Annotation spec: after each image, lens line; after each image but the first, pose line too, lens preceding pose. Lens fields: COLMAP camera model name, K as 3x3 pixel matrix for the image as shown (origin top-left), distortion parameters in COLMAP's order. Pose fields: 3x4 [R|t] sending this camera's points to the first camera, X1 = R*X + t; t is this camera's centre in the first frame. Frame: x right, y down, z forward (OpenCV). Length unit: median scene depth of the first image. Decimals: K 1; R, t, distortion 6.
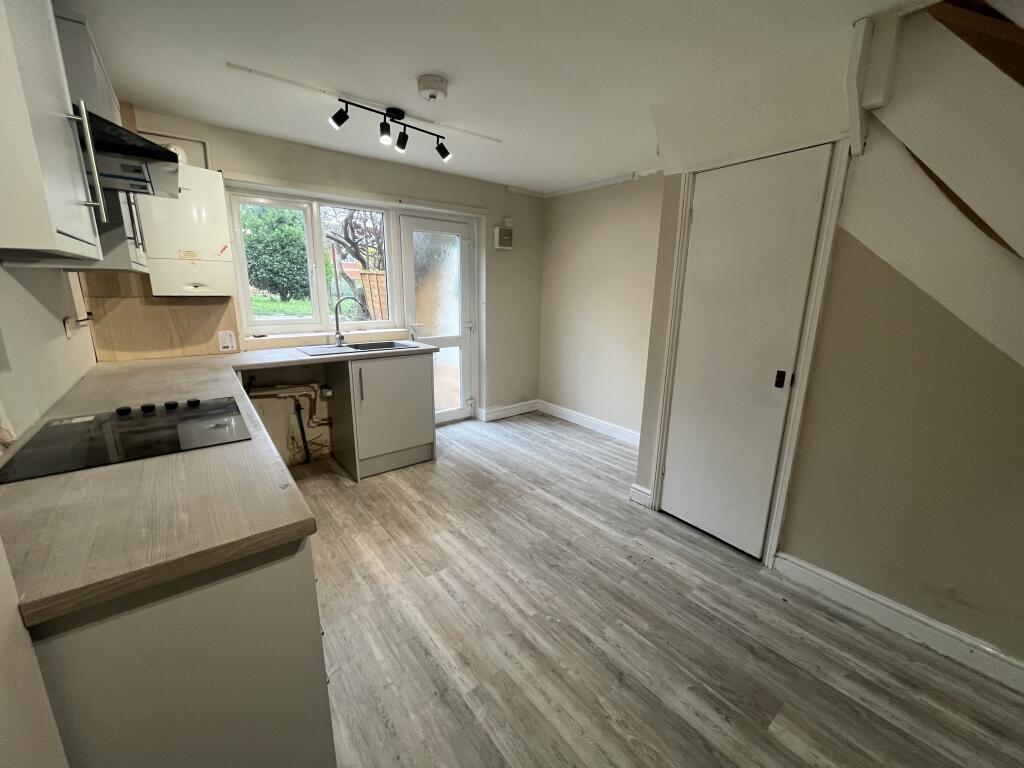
lens RADIAL K [[412.9, 0, 512.0], [0, 412.9, 384.0], [0, 0, 1]] dist [-0.003257, -0.000112]
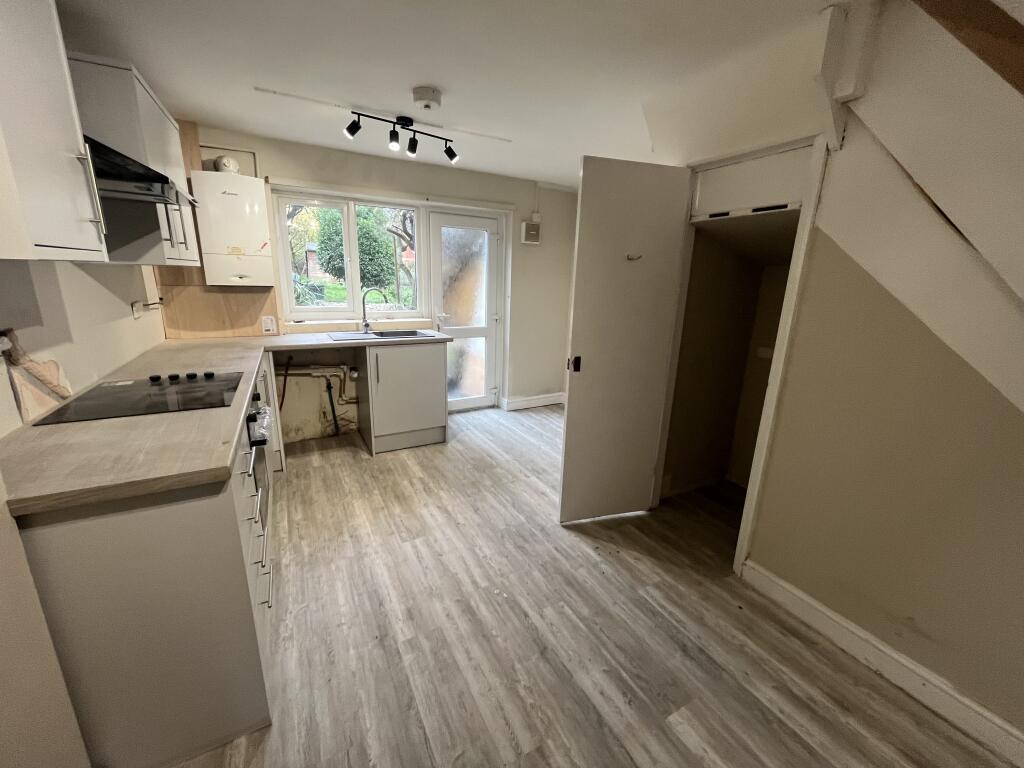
lens RADIAL K [[412.9, 0, 512.0], [0, 412.9, 384.0], [0, 0, 1]] dist [-0.003257, -0.000112]
pose [[0.985631, 0.056143, -0.159306, 0.160053], [-0.052874, 0.998296, 0.024691, -0.003014], [0.160421, -0.015914, 0.986920, -0.032521]]
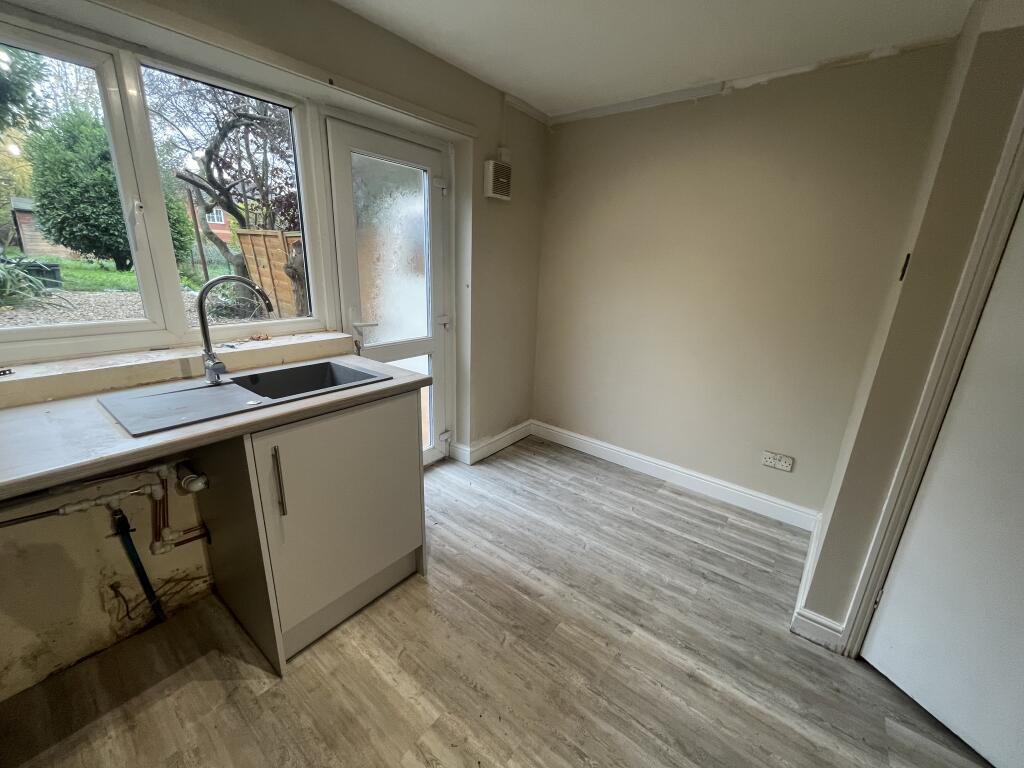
lens RADIAL K [[412.9, 0, 512.0], [0, 412.9, 384.0], [0, 0, 1]] dist [-0.003257, -0.000112]
pose [[0.973207, -0.043227, 0.225829, -0.208660], [0.028590, 0.997297, 0.067691, -0.119066], [-0.228145, -0.059421, 0.971812, 0.500034]]
